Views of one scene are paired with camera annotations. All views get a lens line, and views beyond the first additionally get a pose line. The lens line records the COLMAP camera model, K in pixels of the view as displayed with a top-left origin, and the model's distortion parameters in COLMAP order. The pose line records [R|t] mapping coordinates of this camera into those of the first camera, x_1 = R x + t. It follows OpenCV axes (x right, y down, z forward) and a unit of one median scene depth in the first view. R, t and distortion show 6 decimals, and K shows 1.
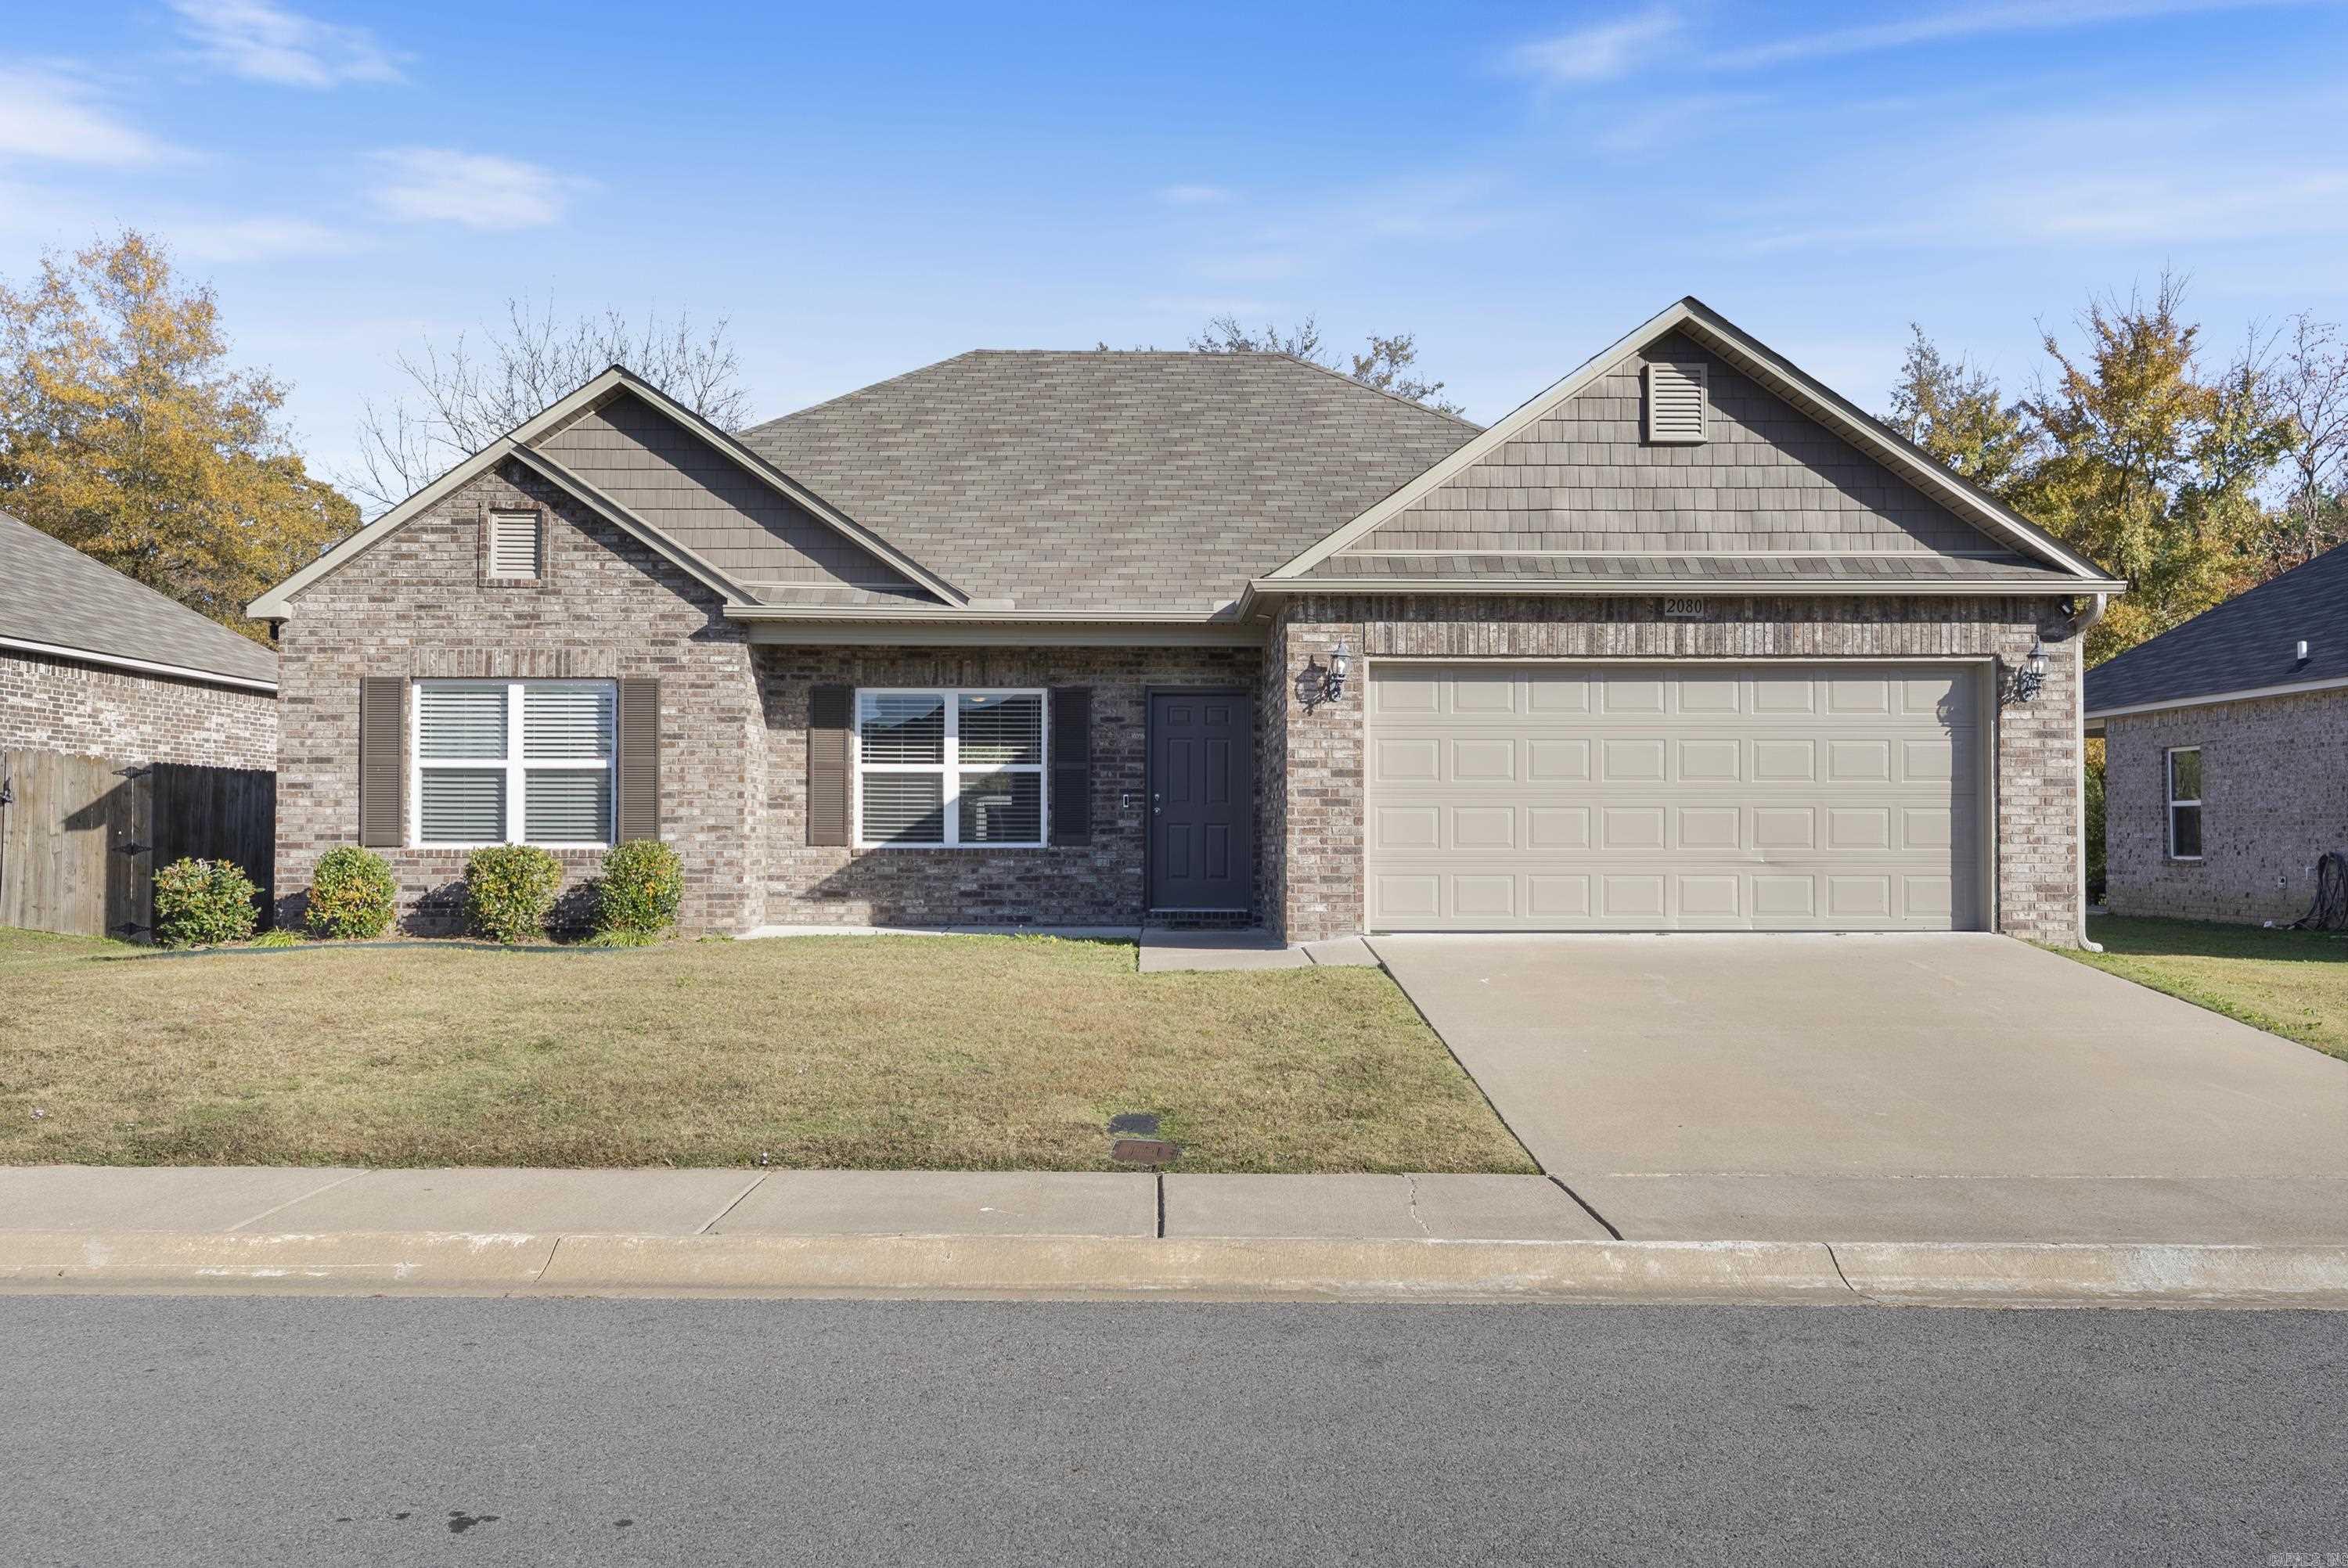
lens RADIAL K [[1824.6, 0, 1172.1], [0, 1824.6, 789.7], [0, 0, 1]] dist [0.006996, 0.000960]
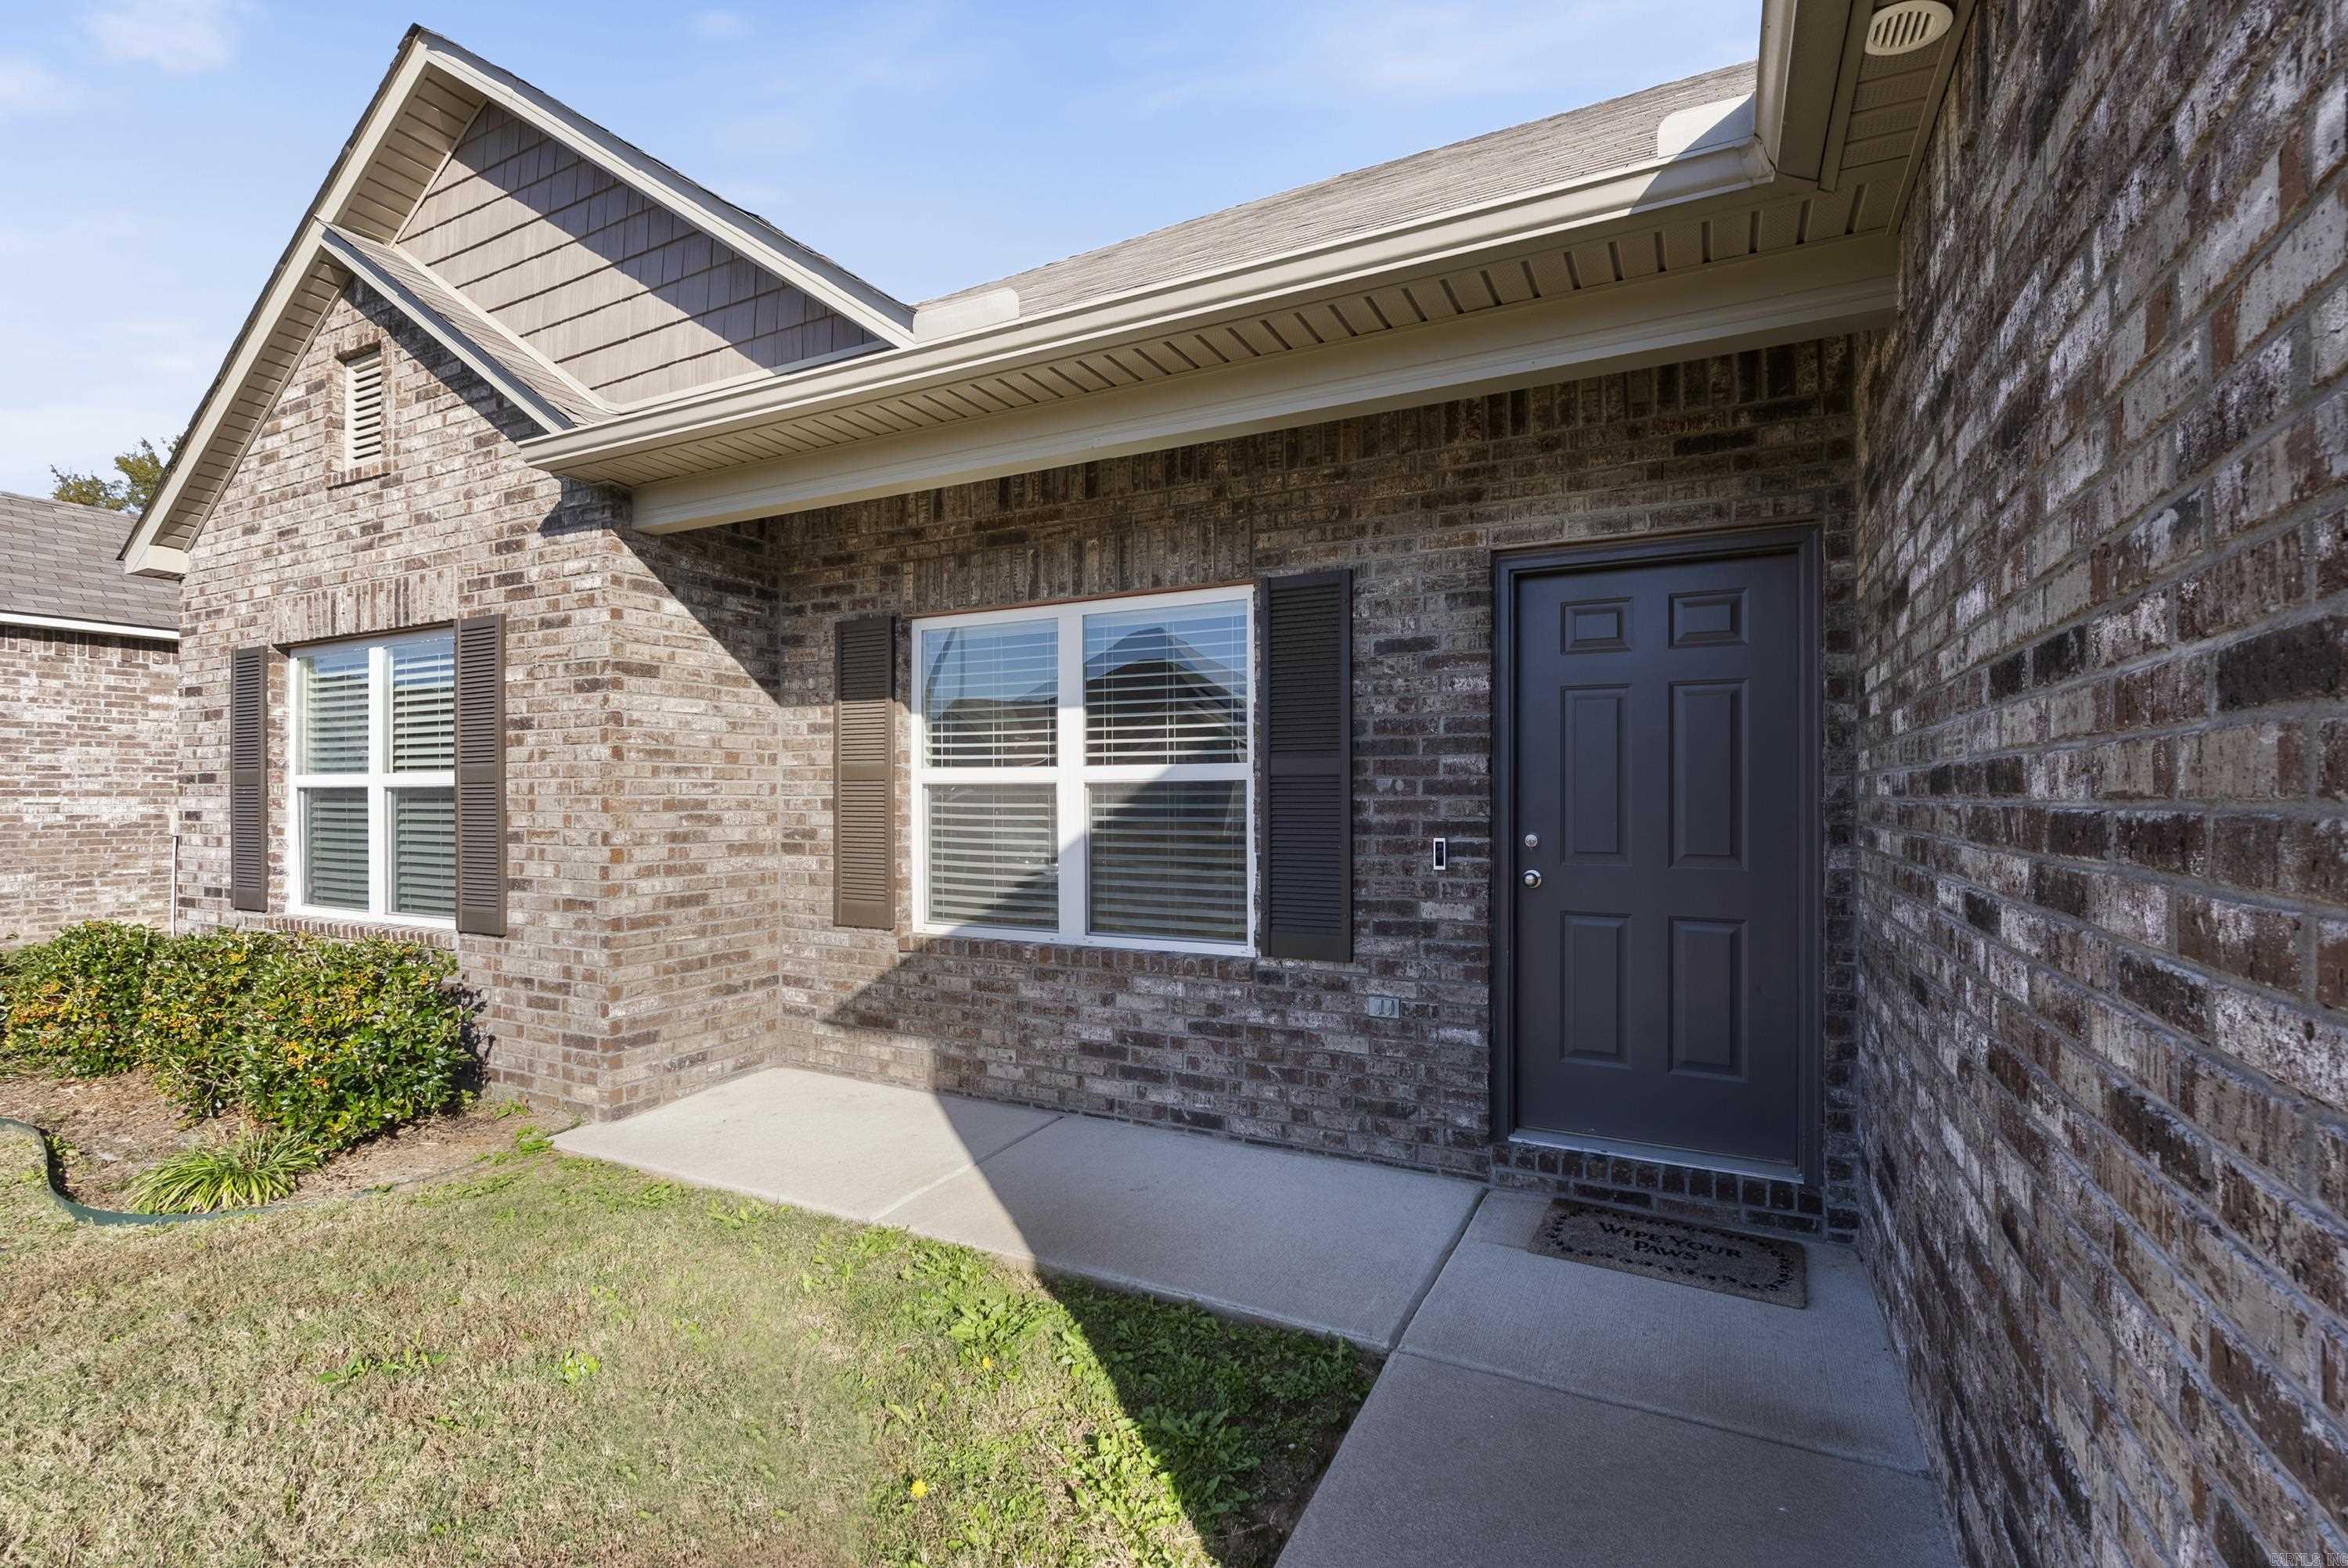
lens RADIAL K [[1041.8, 0, 1175.8], [0, 1041.8, 791.9], [0, 0, 1]] dist [-0.007342, 0.001614]
pose [[0.884146, -0.004894, -0.467186, 0.028475], [0.014733, 0.999740, 0.017409, -0.011623], [0.466979, -0.022275, 0.883988, 0.779636]]
